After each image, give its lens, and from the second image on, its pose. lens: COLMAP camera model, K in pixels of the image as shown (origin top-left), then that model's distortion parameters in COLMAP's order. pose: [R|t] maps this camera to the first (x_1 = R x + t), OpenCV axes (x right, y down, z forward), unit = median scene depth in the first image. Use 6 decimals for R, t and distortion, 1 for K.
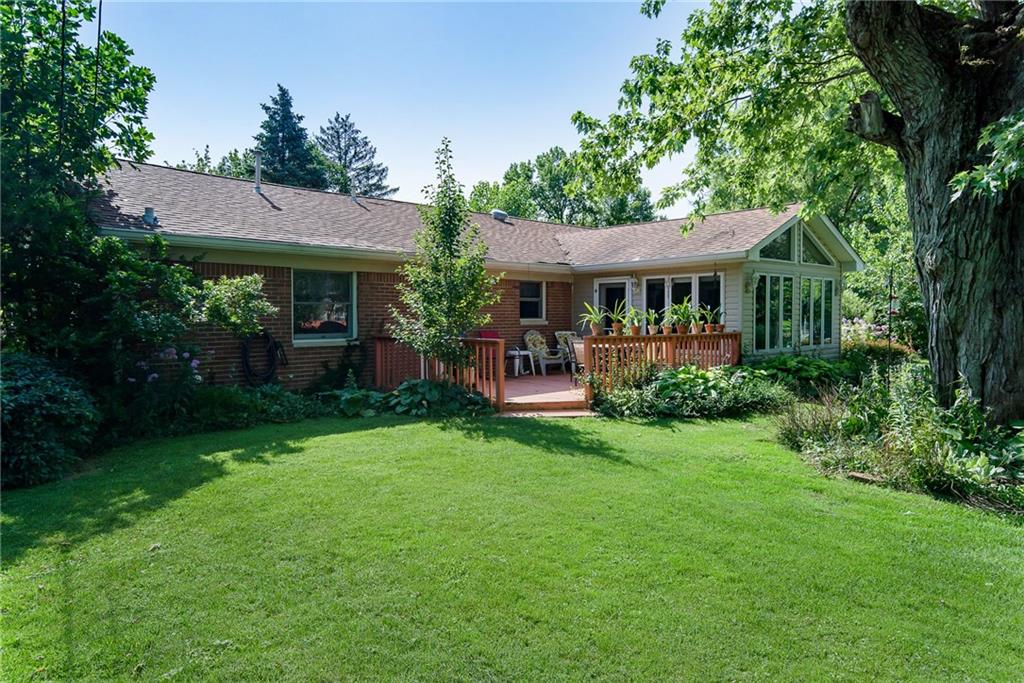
lens RADIAL K [[686.0, 0, 511.7], [0, 686.0, 338.9], [0, 0, 1]] dist [0.003527, 0.000268]
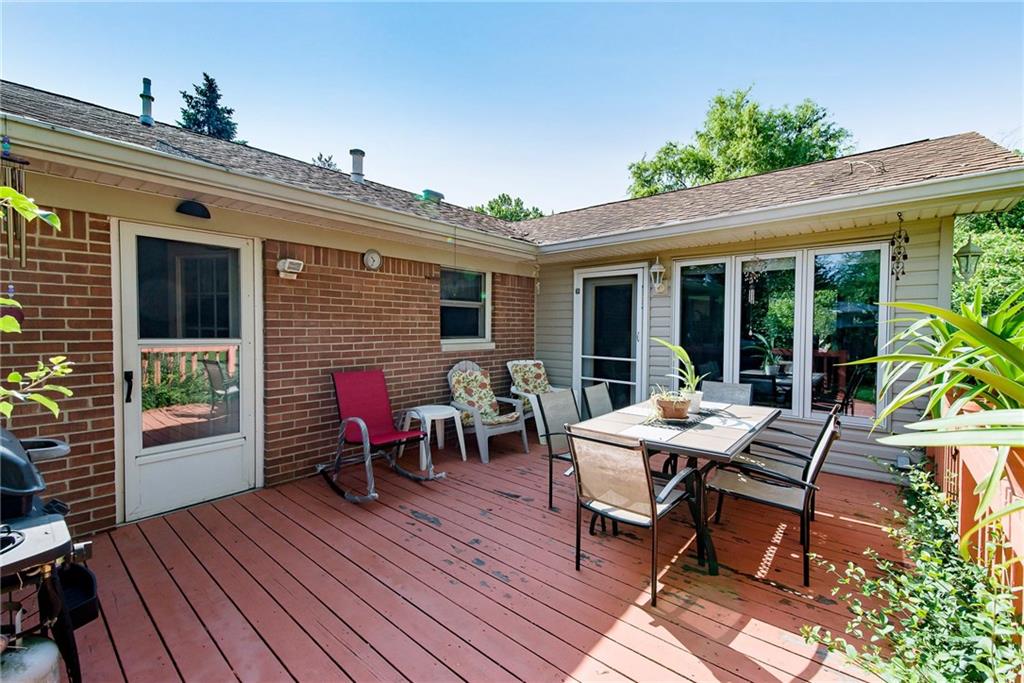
lens RADIAL K [[434.3, 0, 512.5], [0, 434.3, 336.4], [0, 0, 1]] dist [0.026476, -0.010008]
pose [[0.996054, 0.004857, 0.088614, 0.035969], [-0.004422, 0.999977, -0.005100, -0.030031], [-0.088637, 0.004688, 0.996053, 0.651173]]
